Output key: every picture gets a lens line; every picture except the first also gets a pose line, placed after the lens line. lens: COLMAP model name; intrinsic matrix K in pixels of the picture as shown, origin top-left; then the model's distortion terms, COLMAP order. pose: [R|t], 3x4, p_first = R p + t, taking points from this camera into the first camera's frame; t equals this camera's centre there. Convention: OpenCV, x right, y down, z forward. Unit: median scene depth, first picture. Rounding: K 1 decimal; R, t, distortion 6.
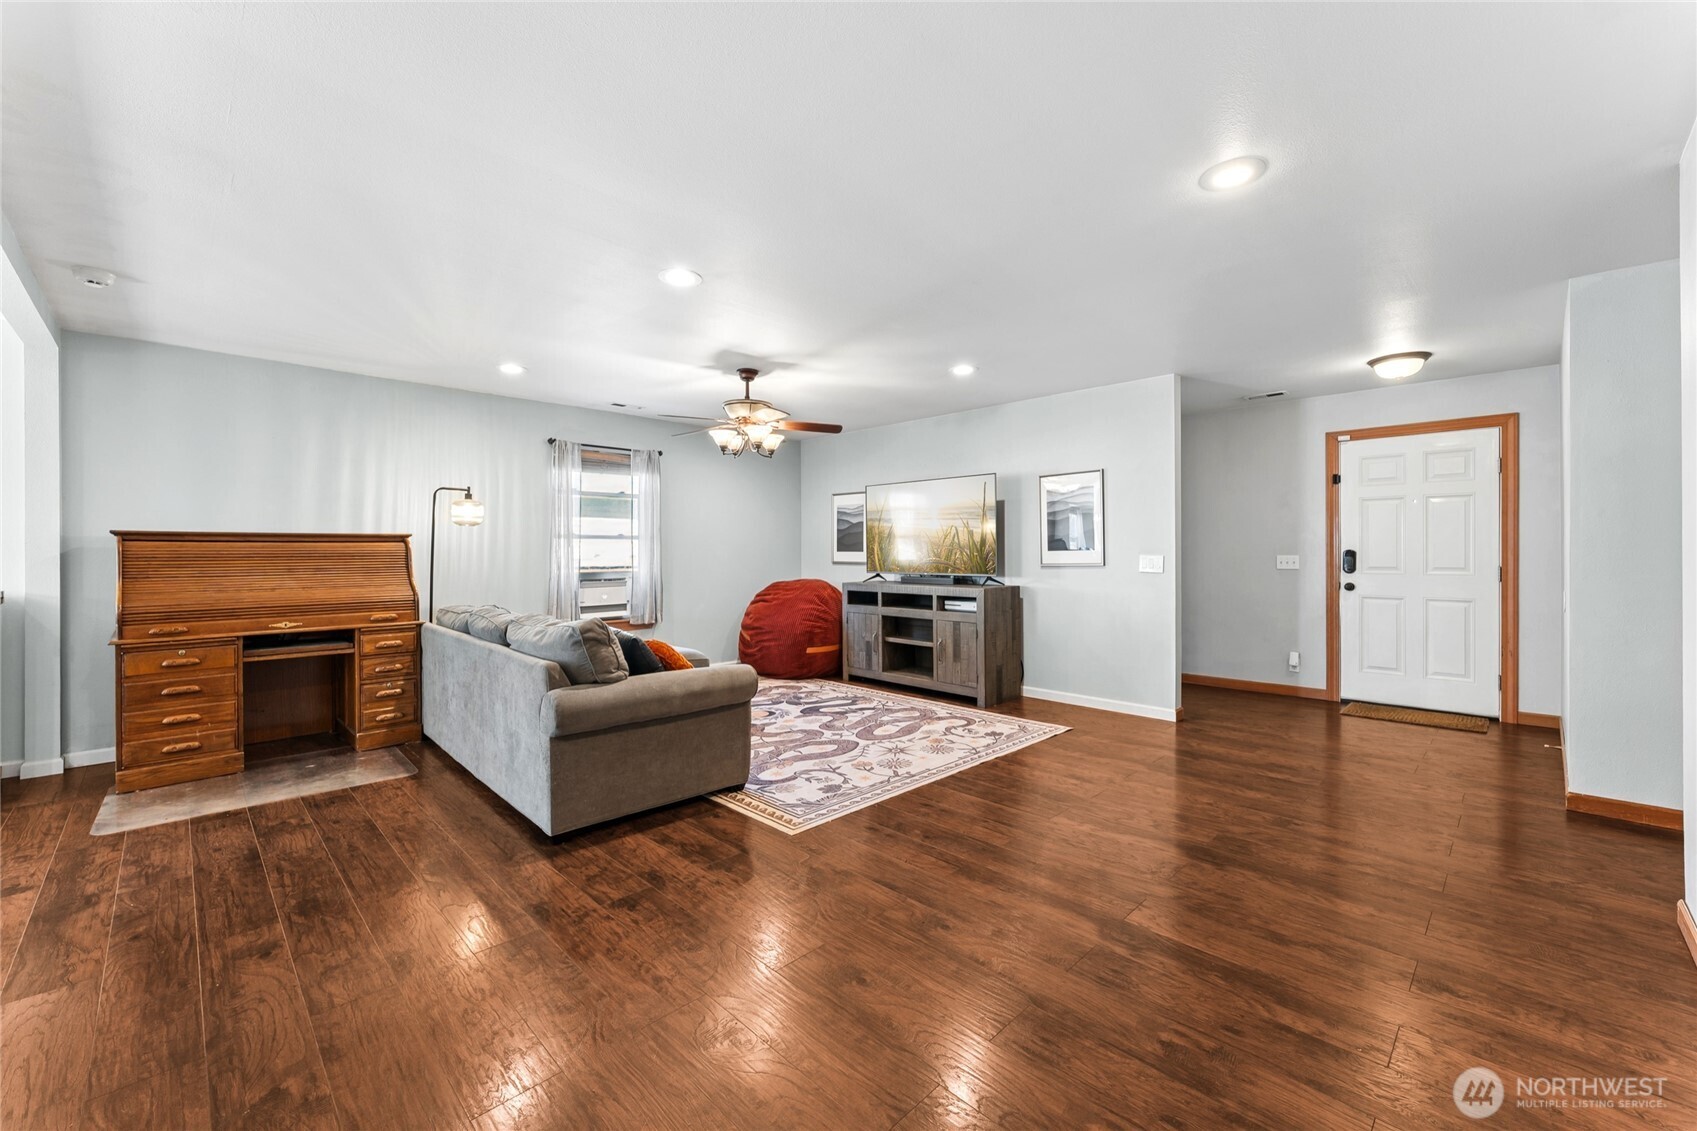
lens RADIAL K [[683.6, 0, 847.6], [0, 683.6, 555.4], [0, 0, 1]] dist [0.000218, -0.000120]
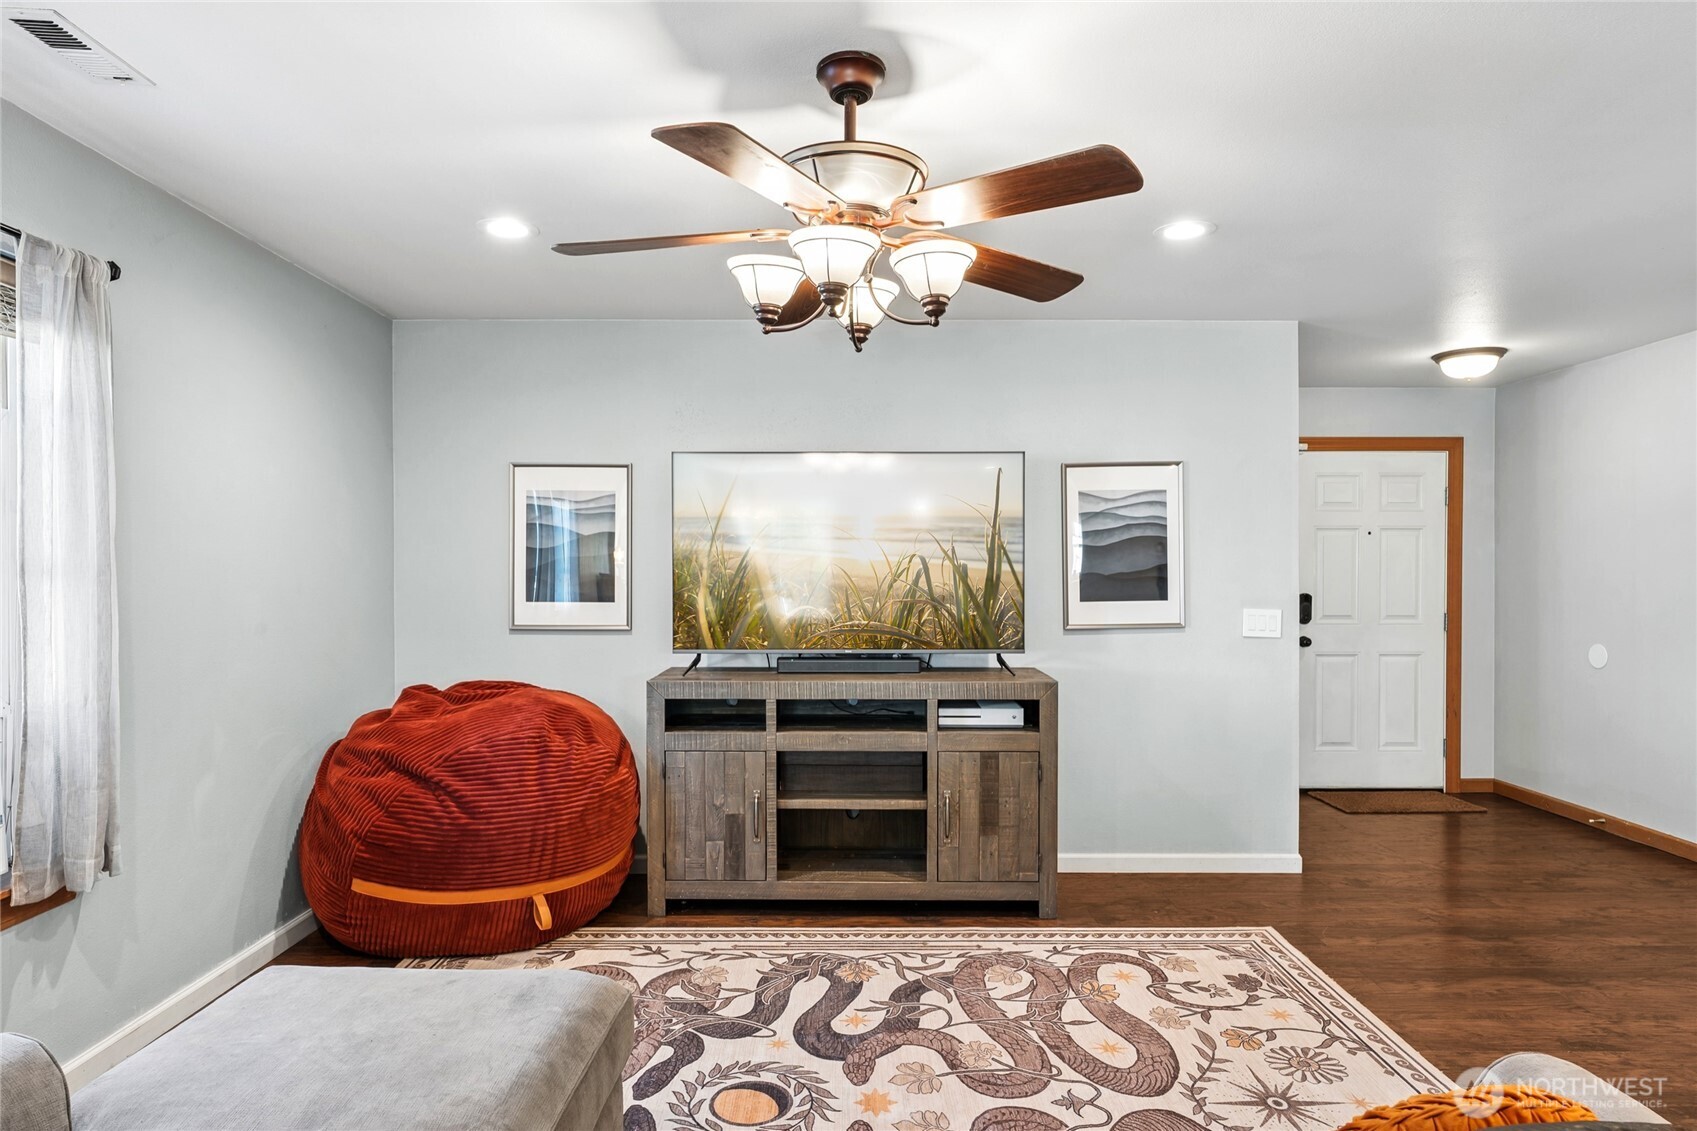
lens RADIAL K [[998.7, 0, 850.0], [0, 998.7, 573.9], [0, 0, 1]] dist [0.003694, 0.000995]
pose [[0.699939, 0.001097, 0.714201, -0.475862], [0.001109, 0.999996, -0.002623, -0.031080], [-0.714201, 0.002627, 0.699935, 0.659113]]
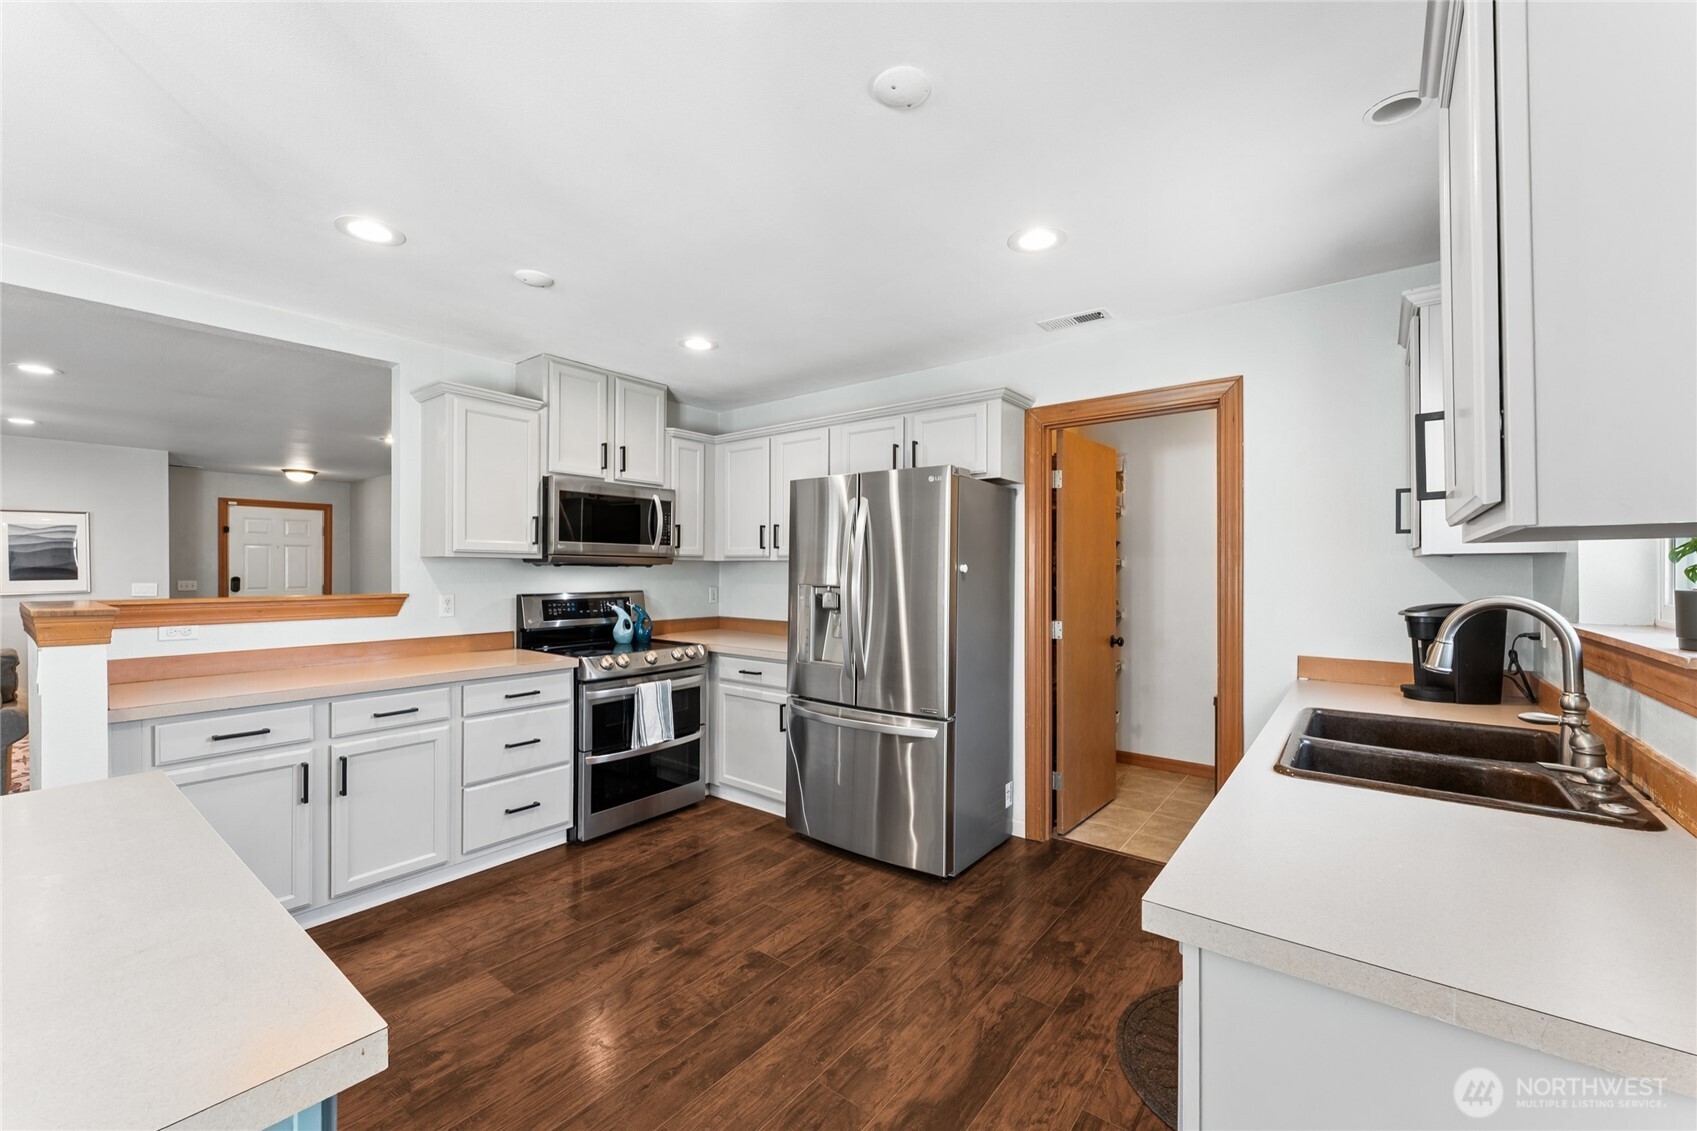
lens RADIAL K [[670.6, 0, 848.5], [0, 670.6, 565.5], [0, 0, 1]] dist [0.000637, -0.000022]
pose [[-0.127234, 0.004433, 0.991863, -1.057277], [0.001942, 0.999989, -0.004220, -0.026901], [-0.991871, 0.001389, -0.127241, -0.193775]]
